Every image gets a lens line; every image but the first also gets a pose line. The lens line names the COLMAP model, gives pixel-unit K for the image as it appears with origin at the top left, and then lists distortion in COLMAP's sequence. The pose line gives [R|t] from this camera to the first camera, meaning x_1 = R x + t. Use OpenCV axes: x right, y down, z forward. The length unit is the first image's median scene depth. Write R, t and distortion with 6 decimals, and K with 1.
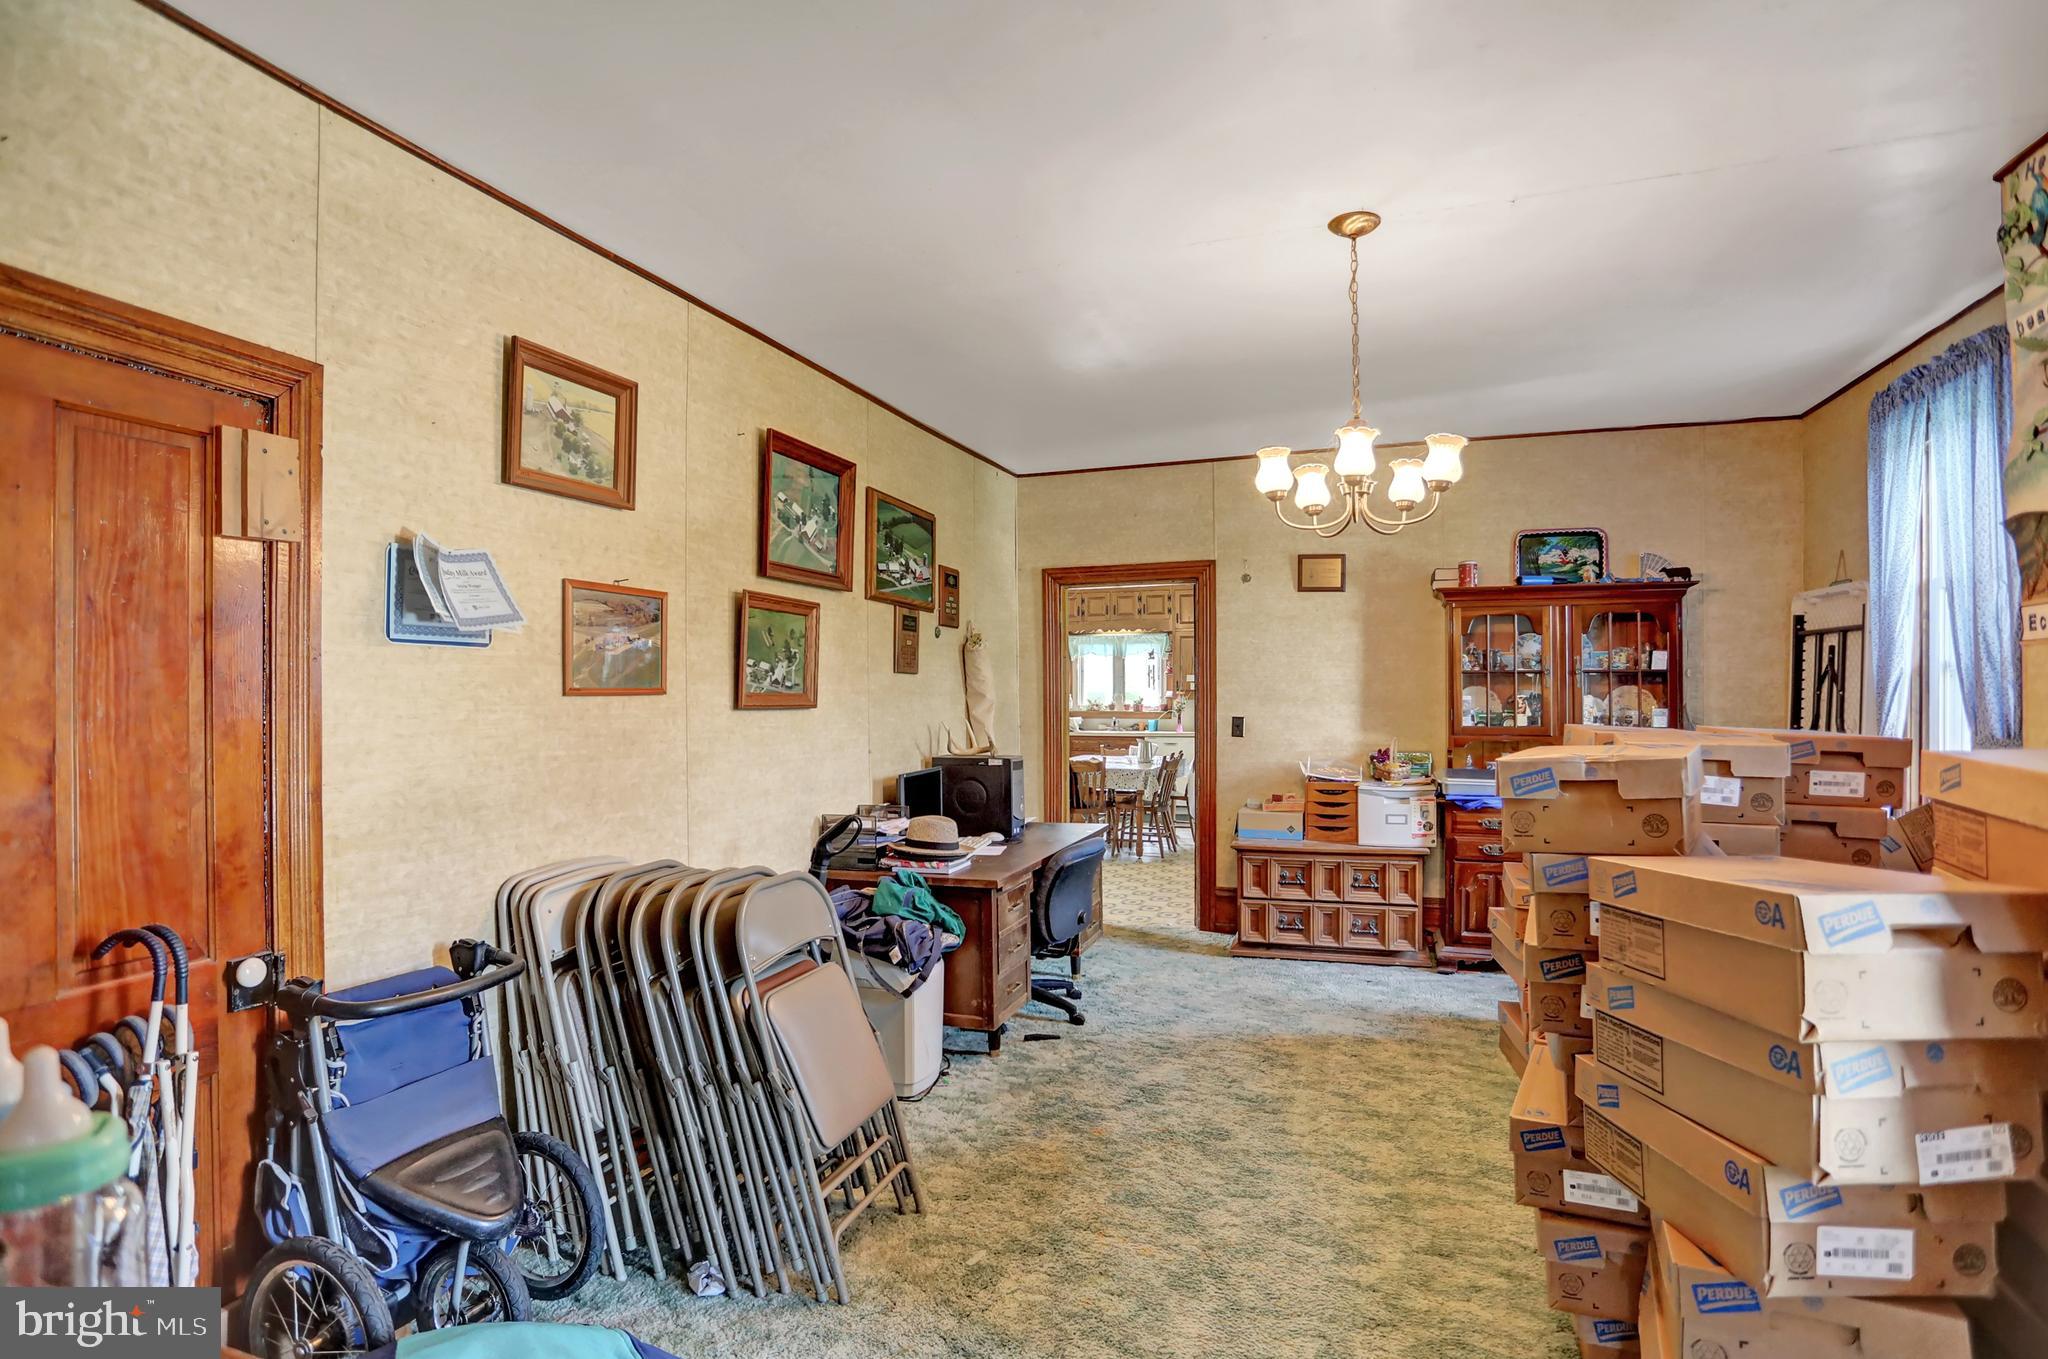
lens RADIAL K [[1017.9, 0, 1024.3], [0, 1017.9, 689.3], [0, 0, 1]] dist [-0.059018, 0.017671]
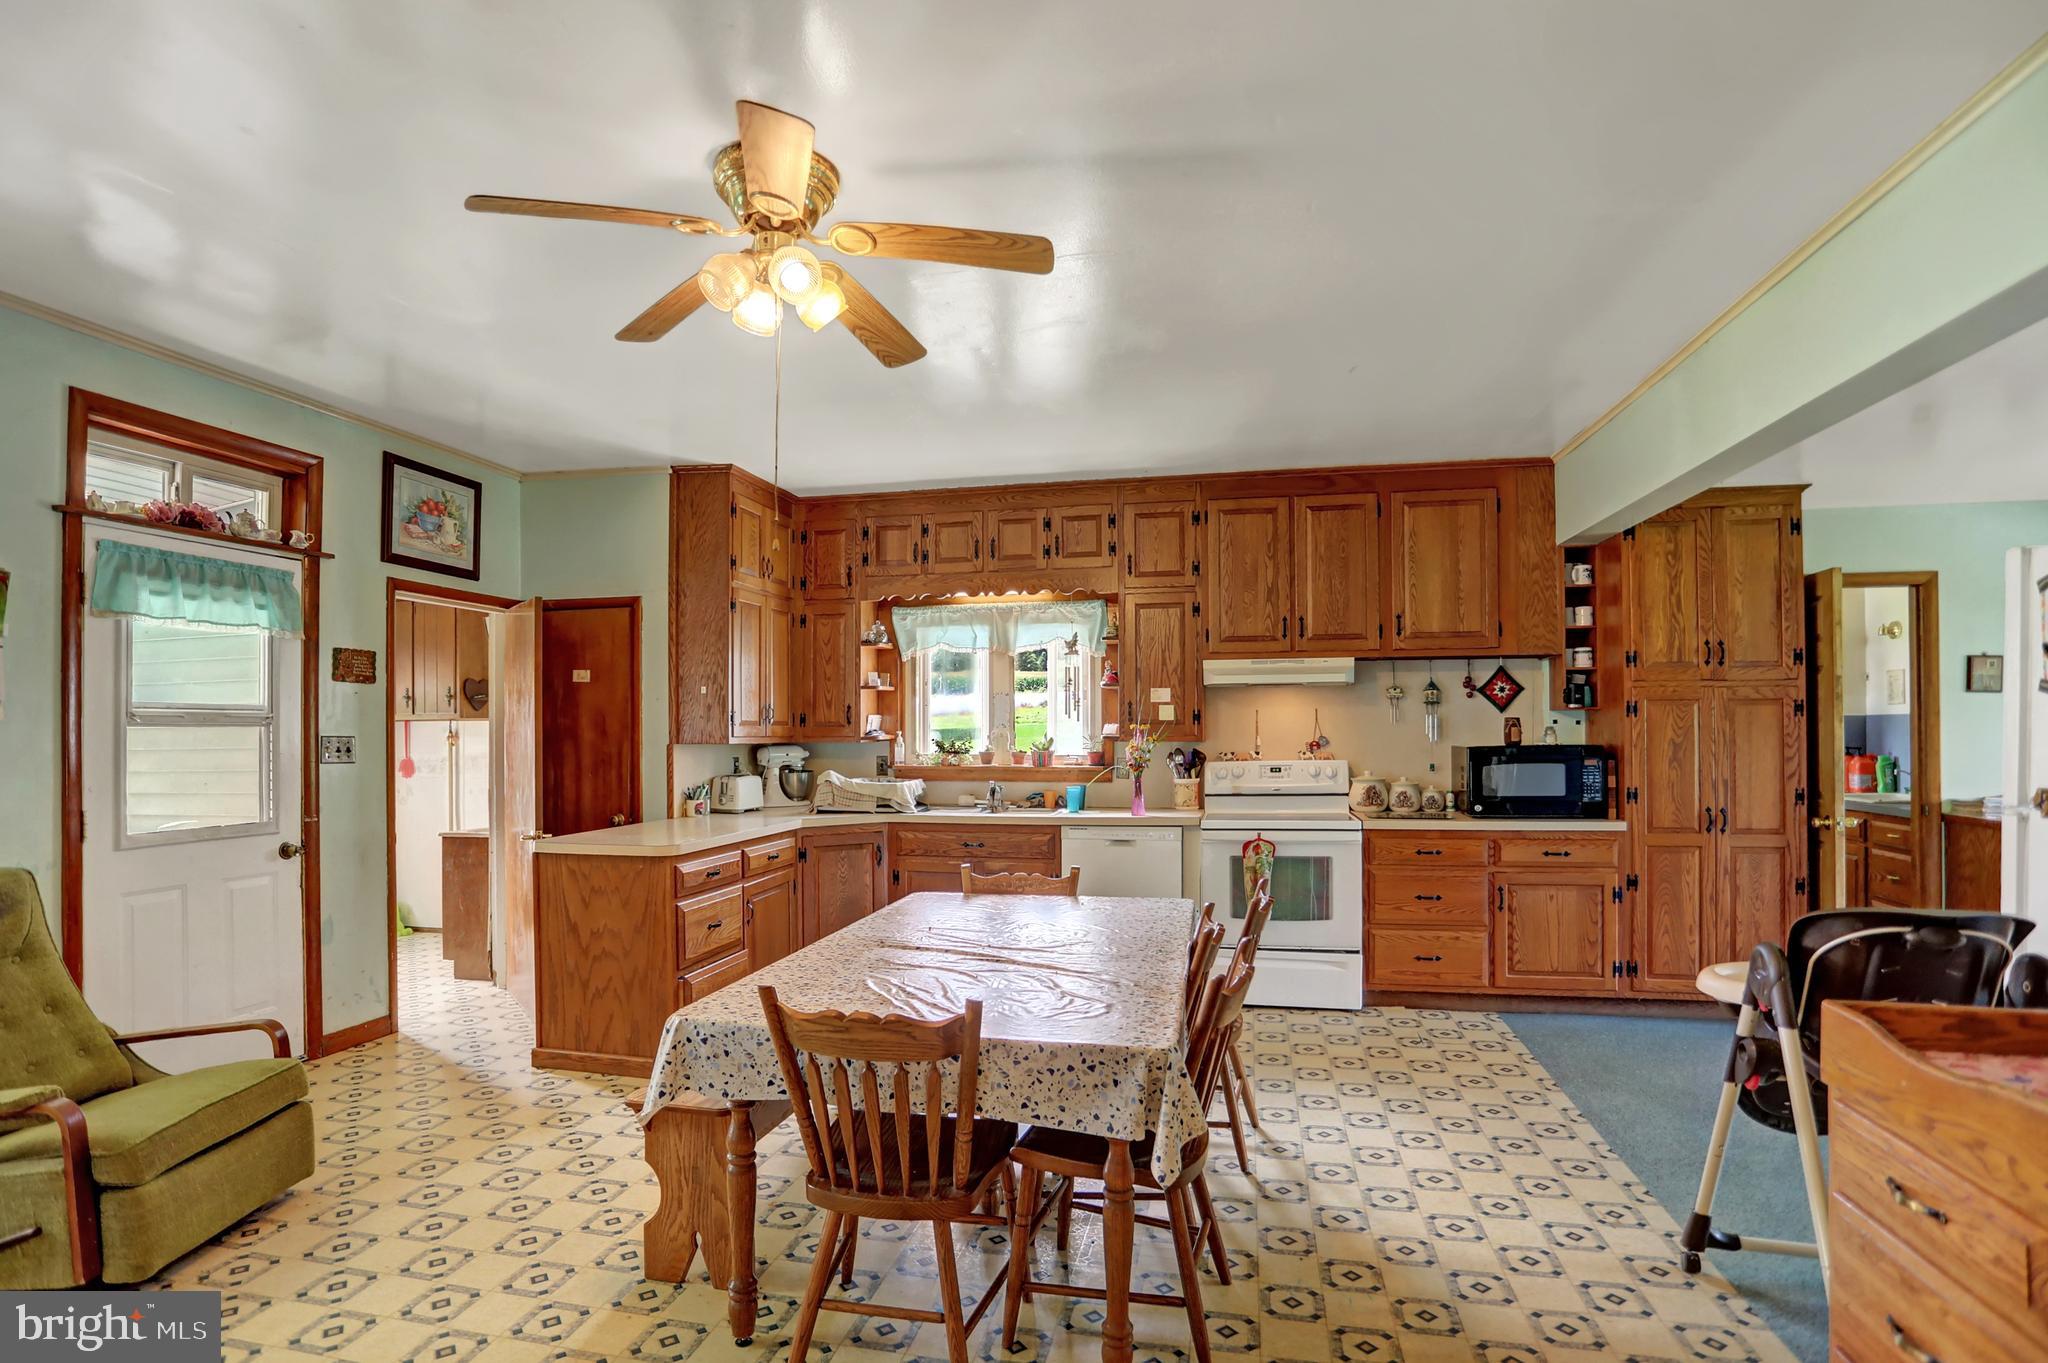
lens RADIAL K [[1017.9, 0, 1010.1], [0, 1017.9, 708.1], [0, 0, 1]] dist [-0.059018, 0.017671]
pose [[0.992974, 0.001218, 0.118325, 0.042971], [0.000986, 0.999827, -0.018574, 0.003446], [-0.118327, 0.018560, 0.992801, 0.555774]]
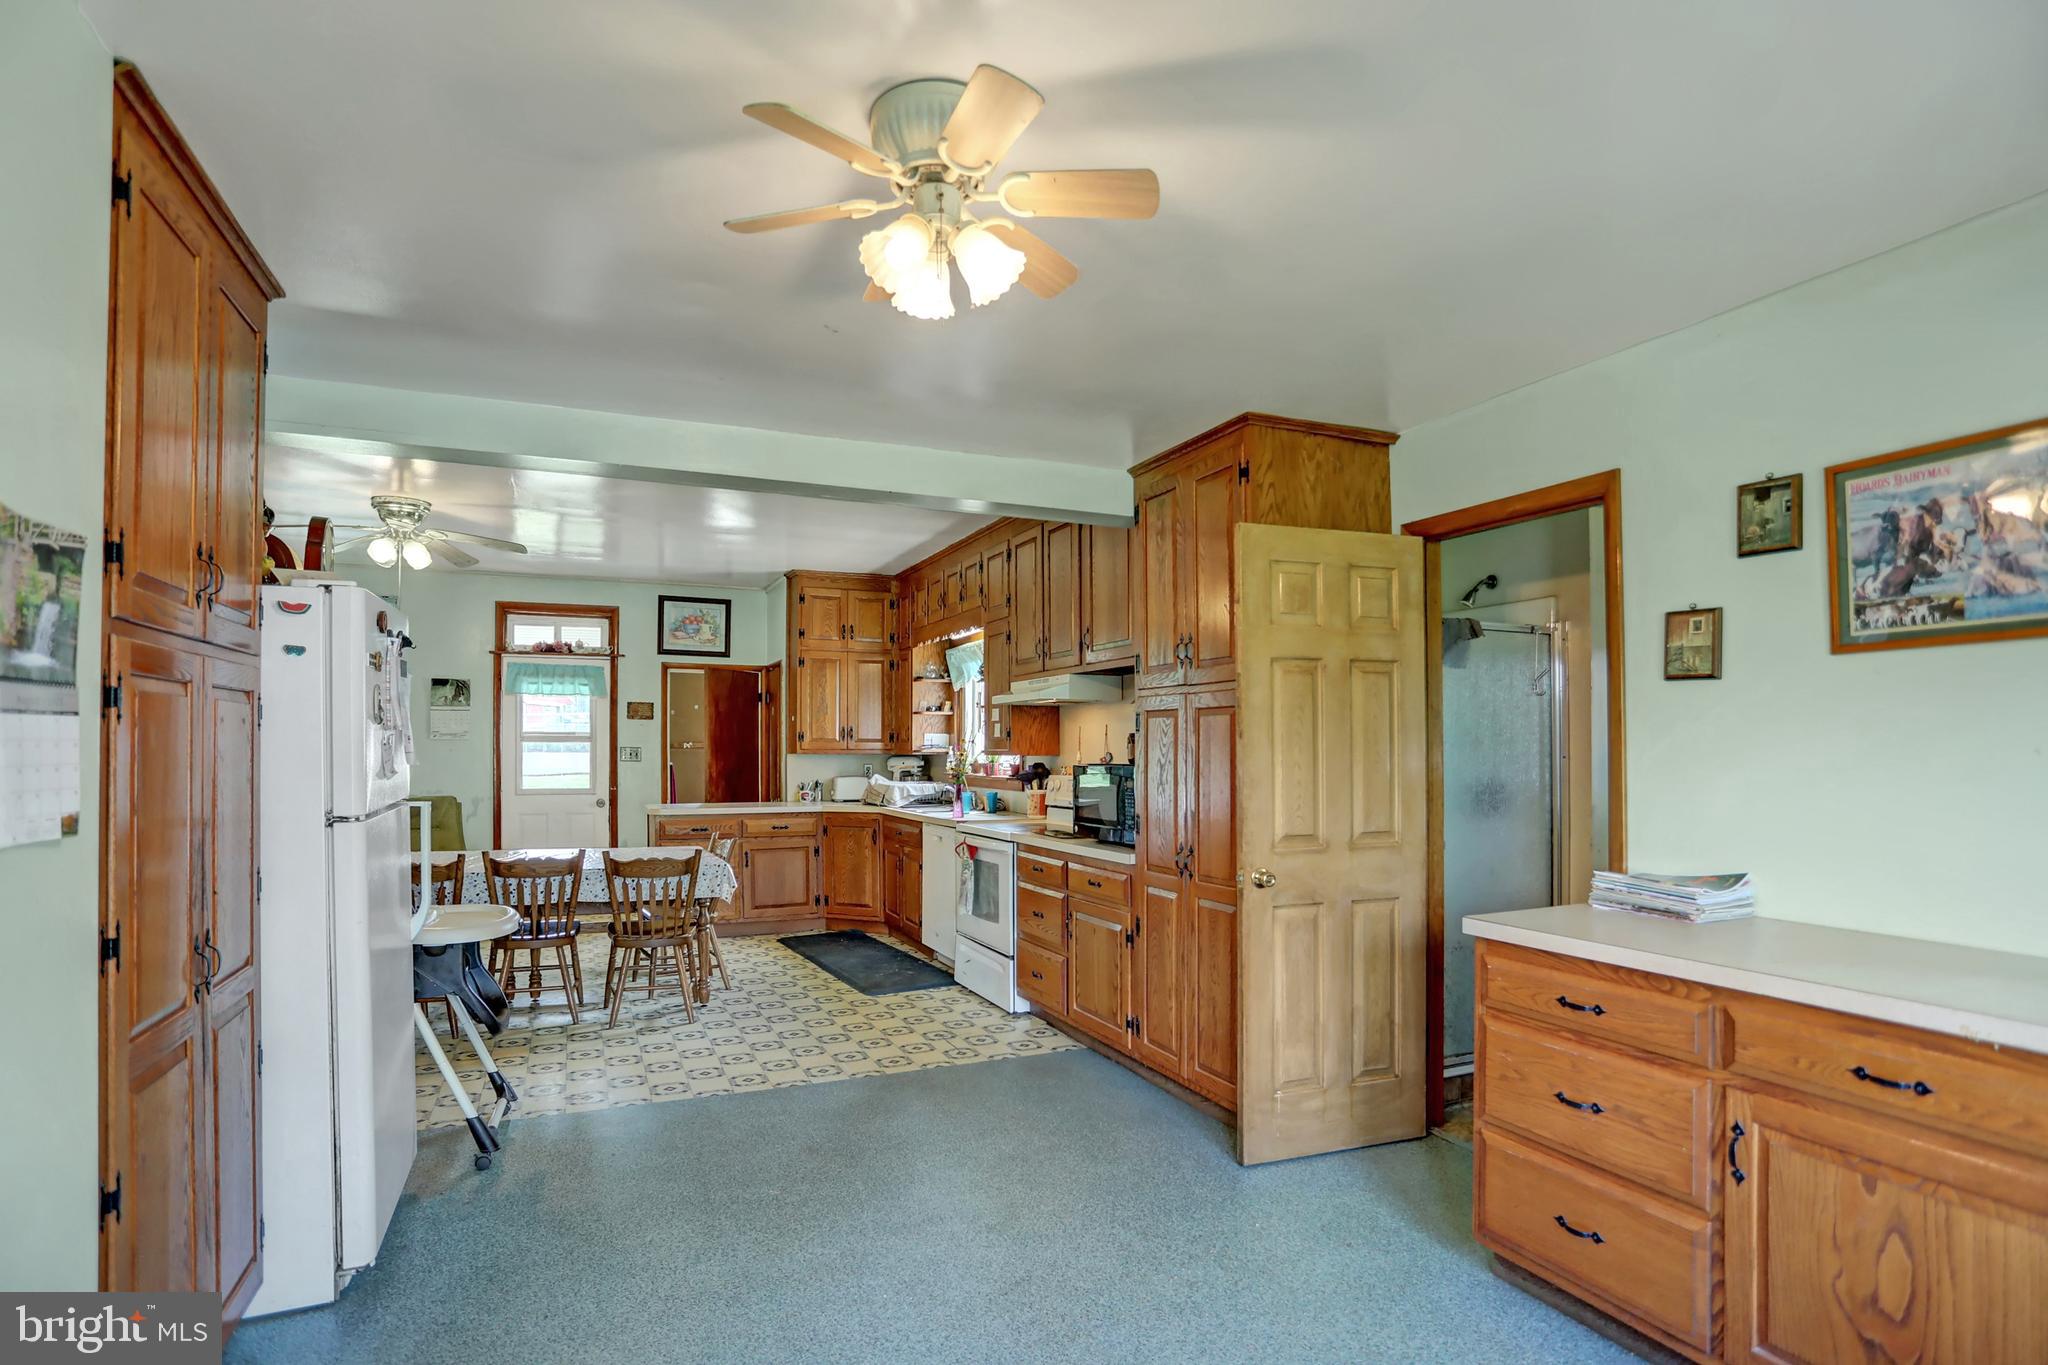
lens RADIAL K [[1017.9, 0, 989.8], [0, 1017.9, 733.3], [0, 0, 1]] dist [-0.059018, 0.017671]
pose [[0.673688, -0.007070, -0.738982, 0.547681], [-0.000754, 0.999947, -0.010254, 0.003890], [0.739016, 0.007465, 0.673647, 0.649779]]
